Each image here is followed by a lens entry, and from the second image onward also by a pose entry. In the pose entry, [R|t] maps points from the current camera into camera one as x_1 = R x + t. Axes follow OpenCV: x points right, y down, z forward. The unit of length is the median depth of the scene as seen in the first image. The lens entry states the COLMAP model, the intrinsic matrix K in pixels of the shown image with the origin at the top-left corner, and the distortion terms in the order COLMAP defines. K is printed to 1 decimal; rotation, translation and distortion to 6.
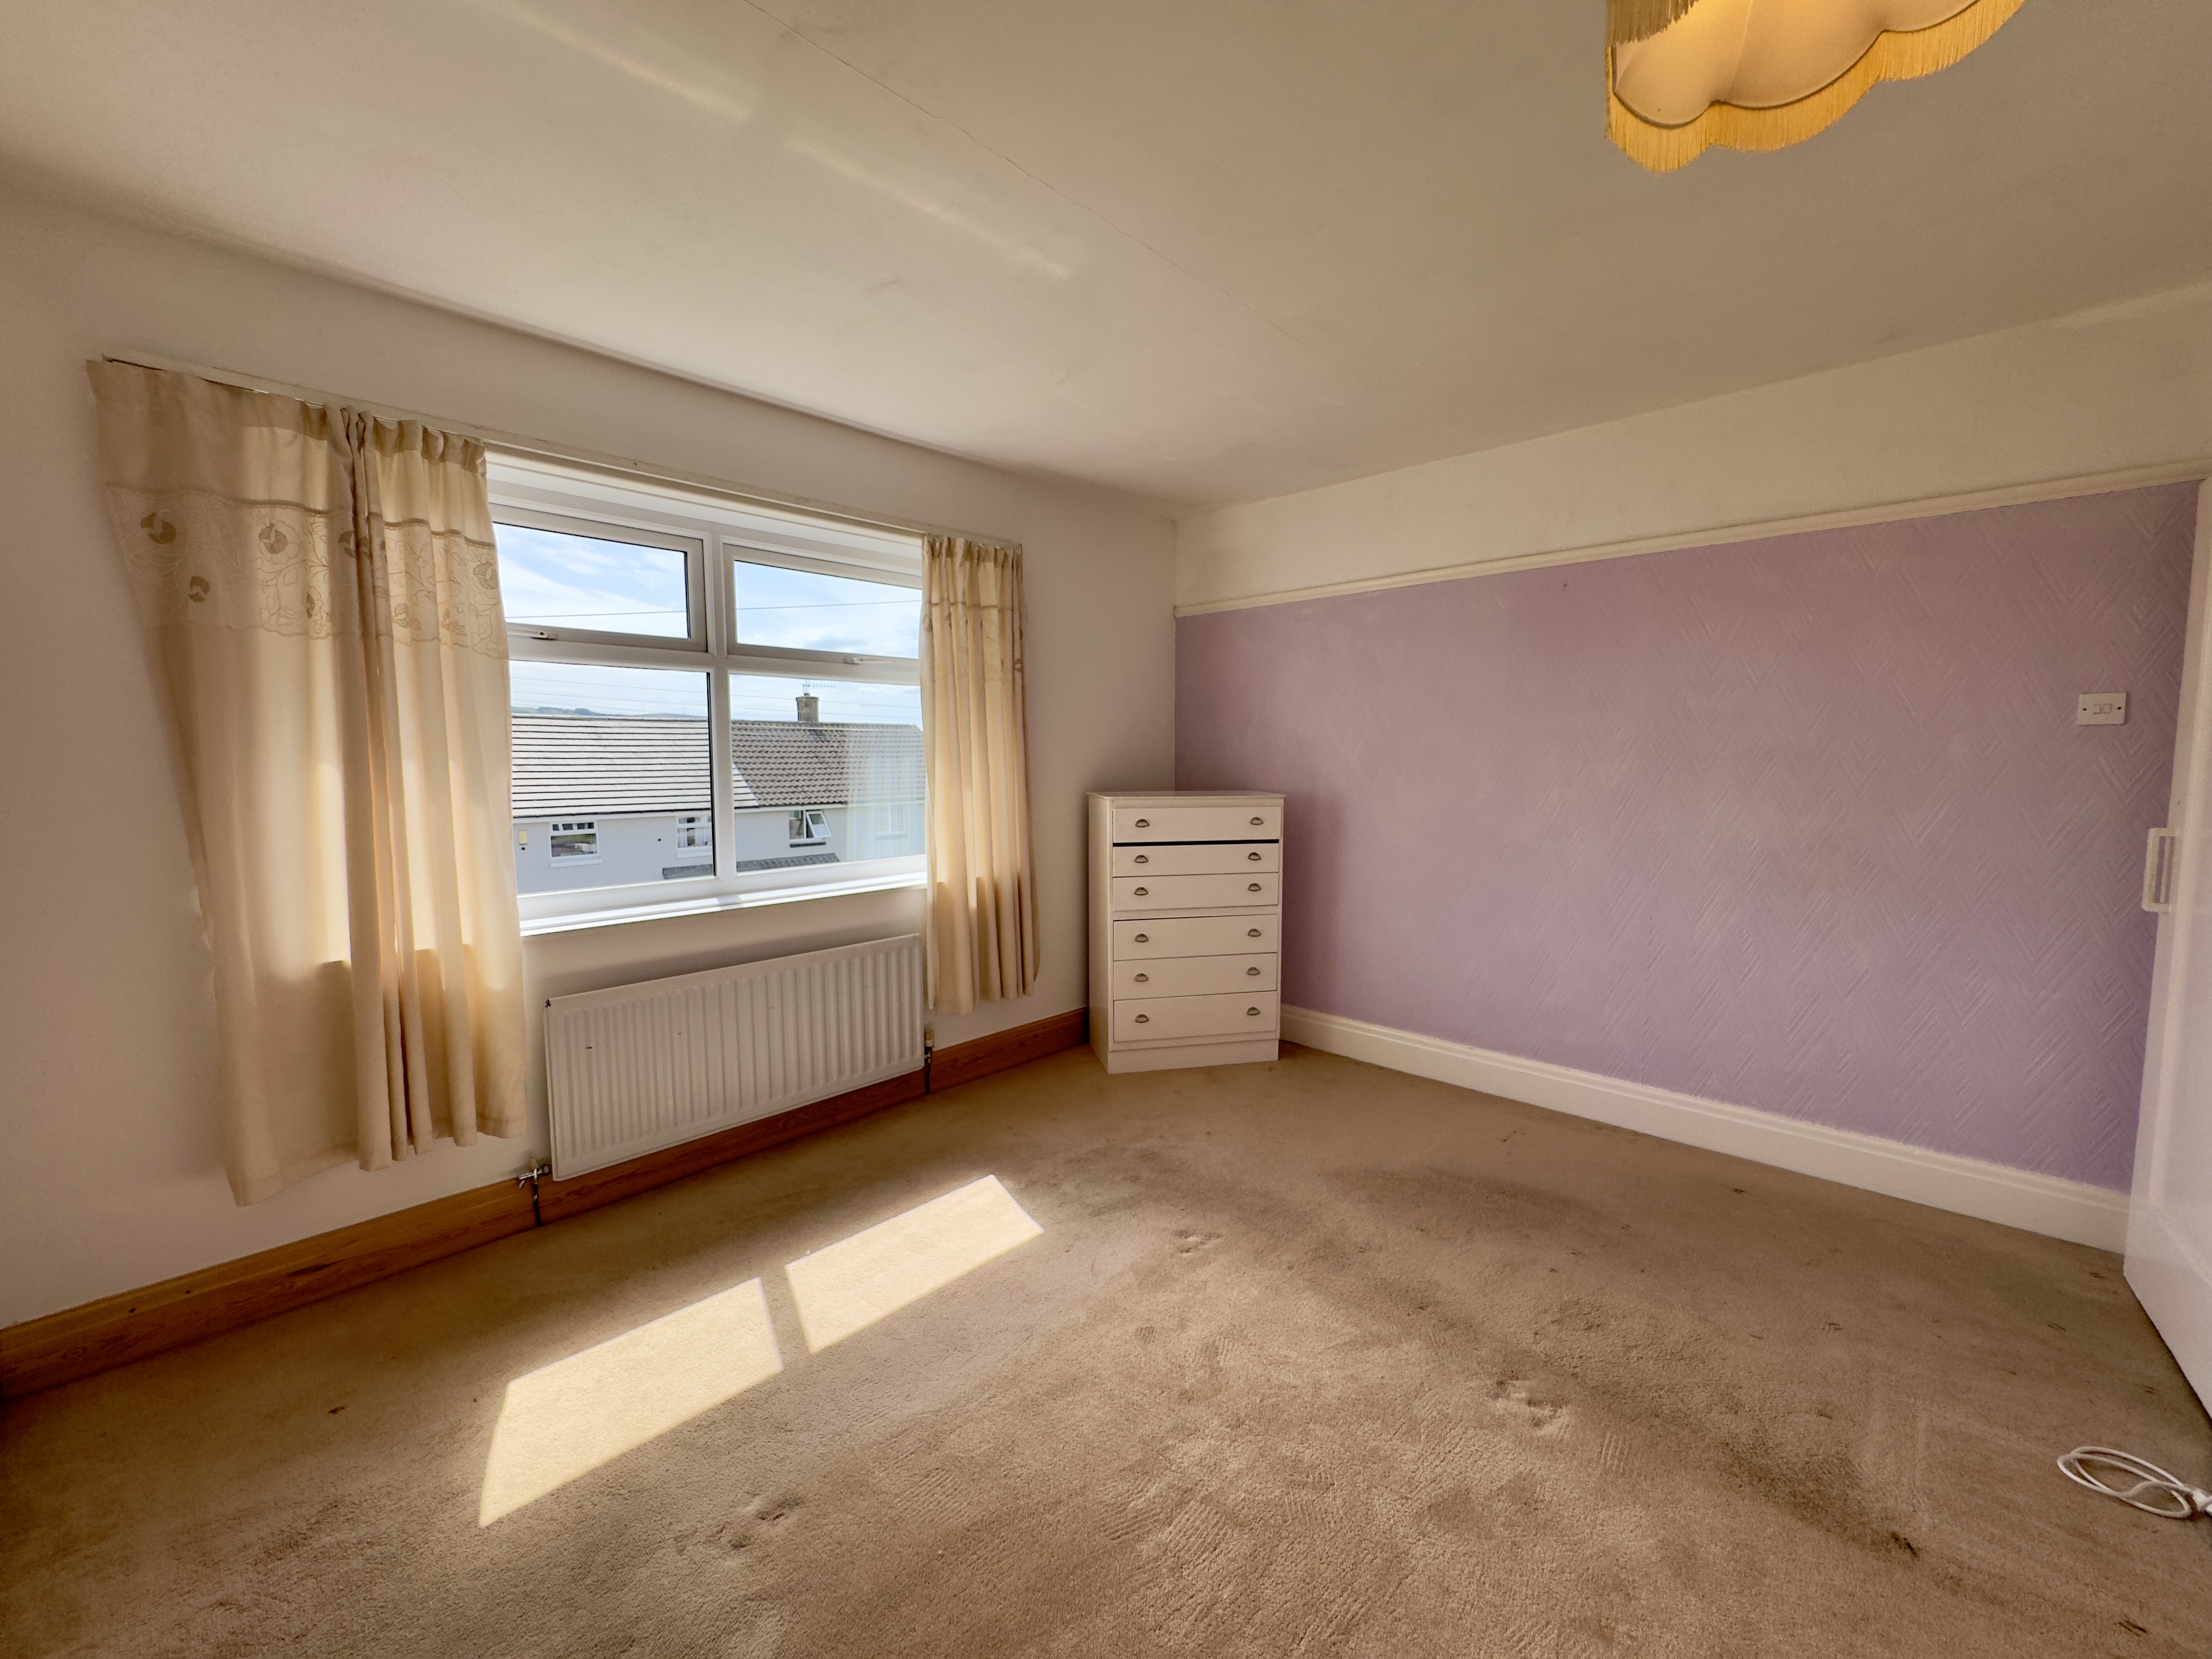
lens RADIAL K [[875.3, 0, 1103.3], [0, 875.3, 831.1], [0, 0, 1]] dist [-0.003767, -0.000324]
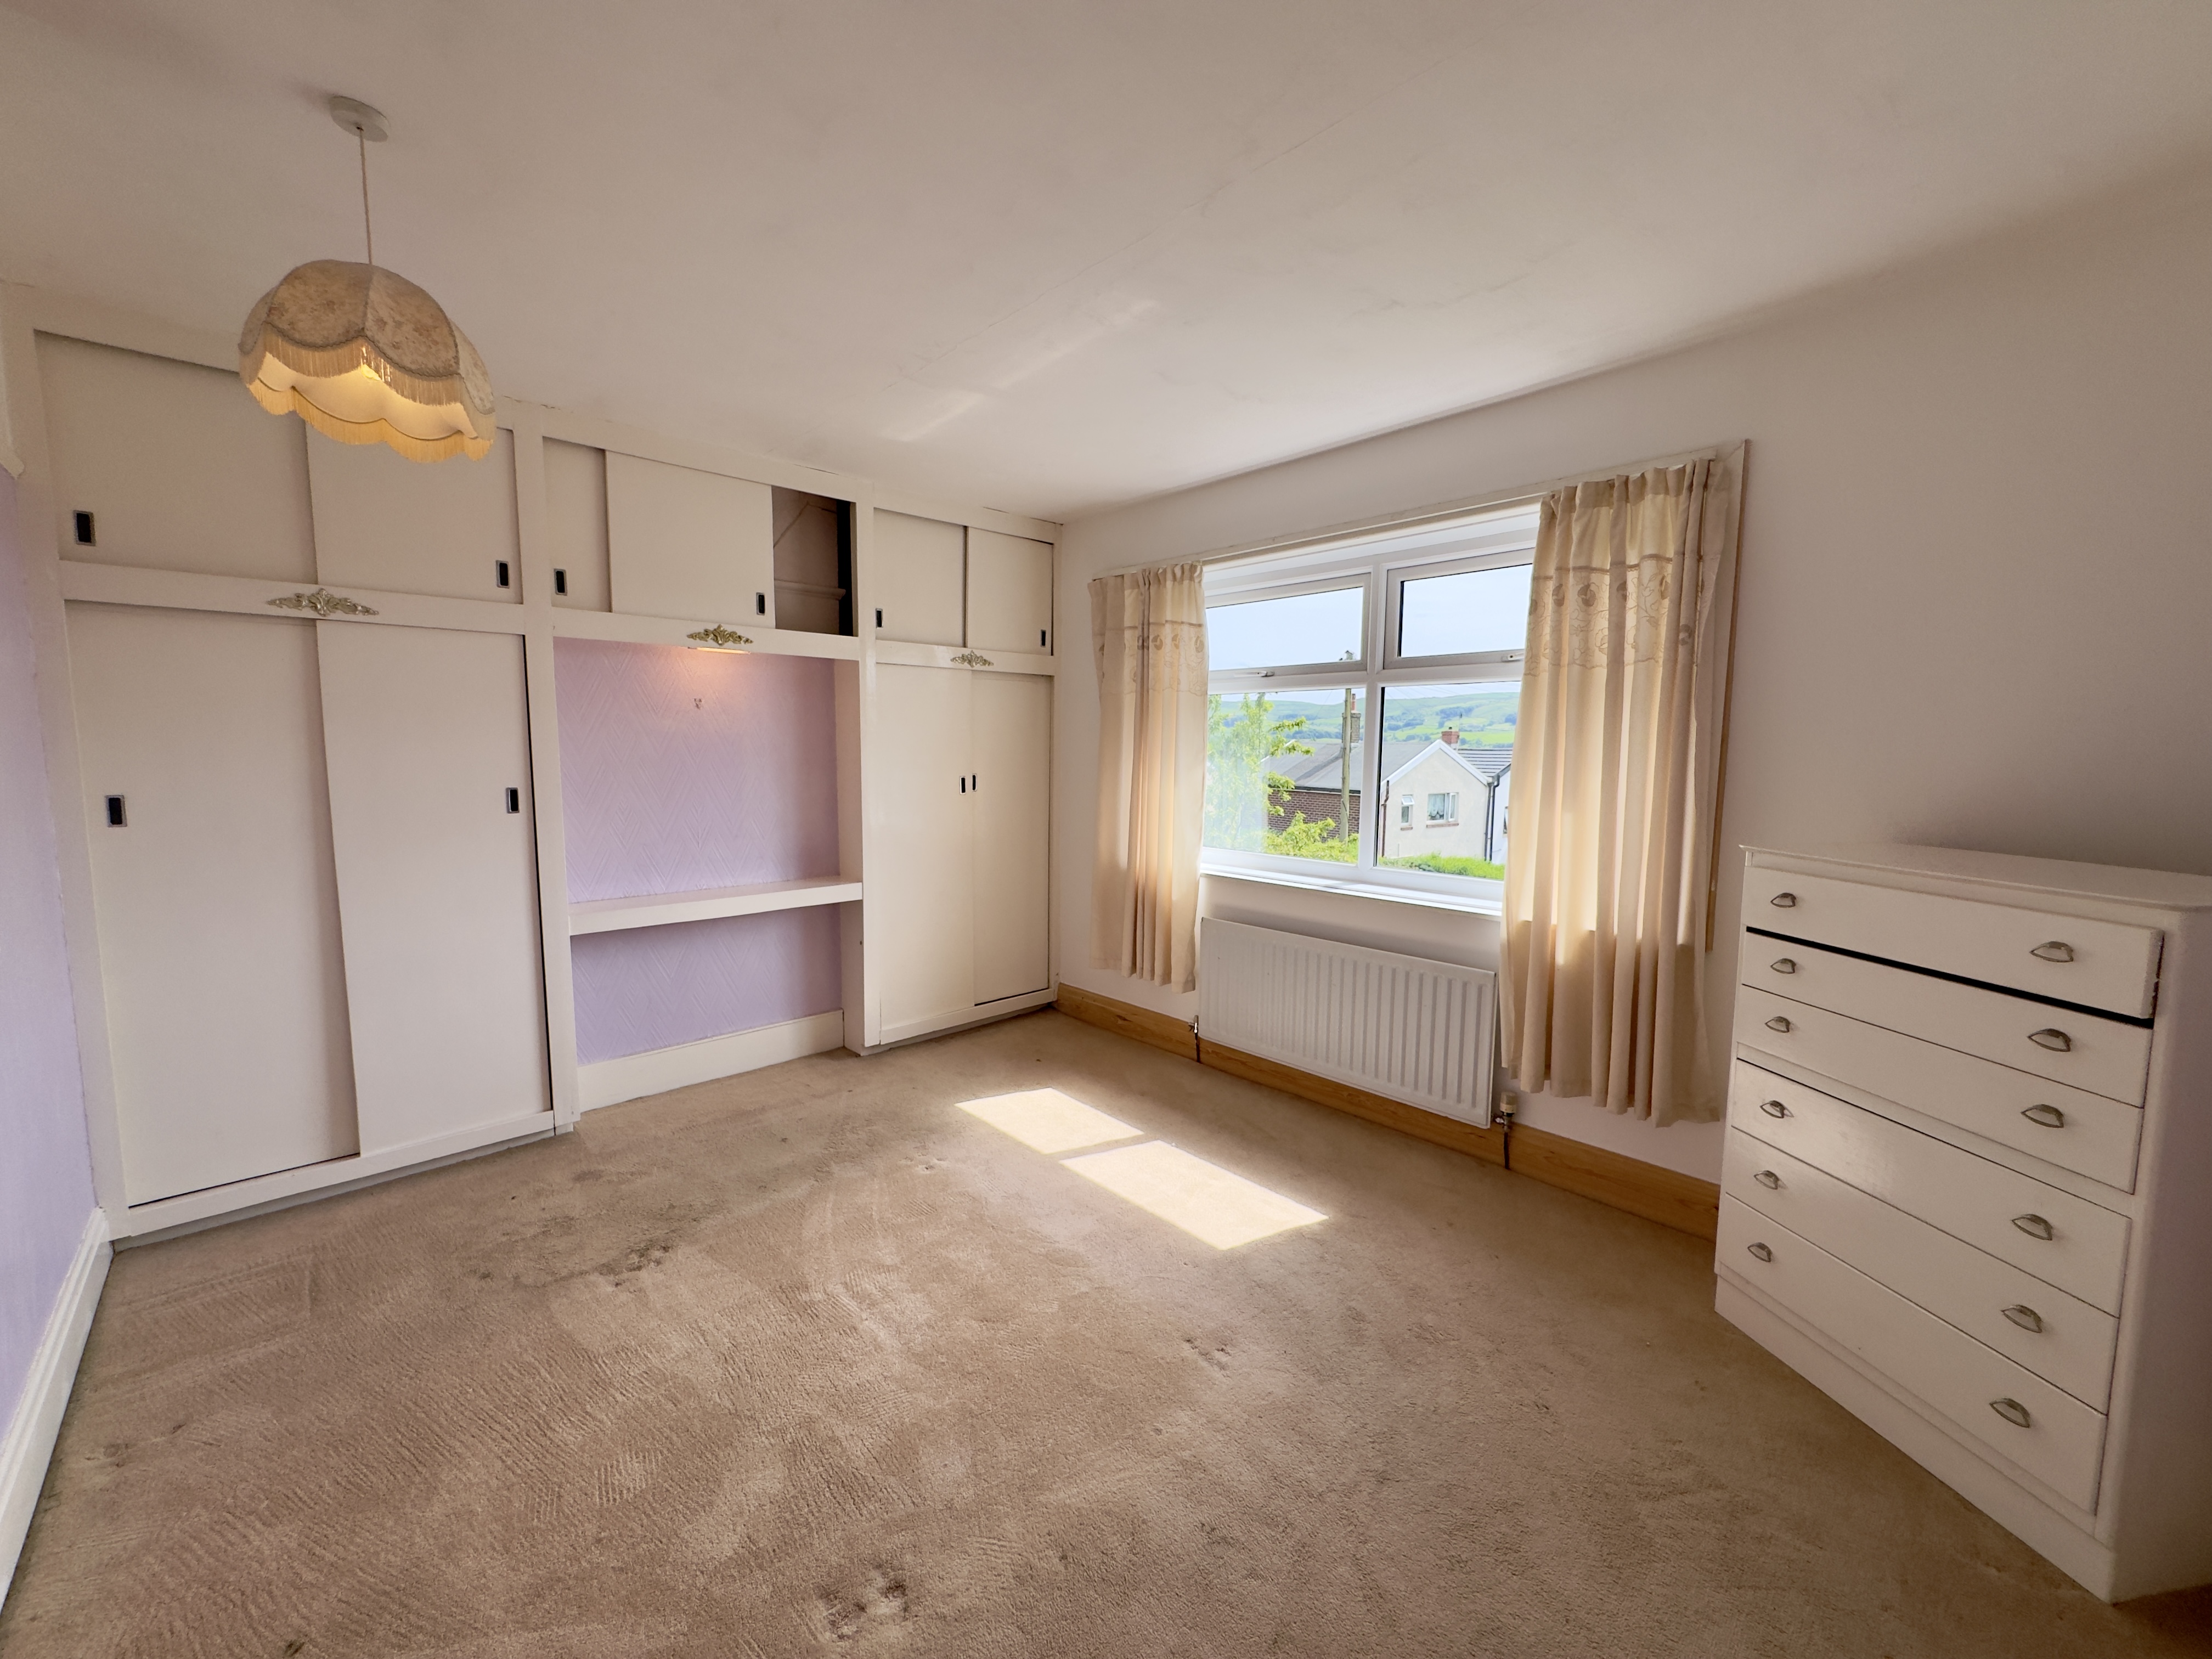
lens RADIAL K [[875.3, 0, 1101.7], [0, 875.3, 825.5], [0, 0, 1]] dist [-0.003767, -0.000324]
pose [[-0.053539, 0.091981, -0.994320, 0.718057], [-0.098678, 0.990387, 0.096930, -0.077530], [0.993678, 0.103307, -0.043948, 0.715545]]
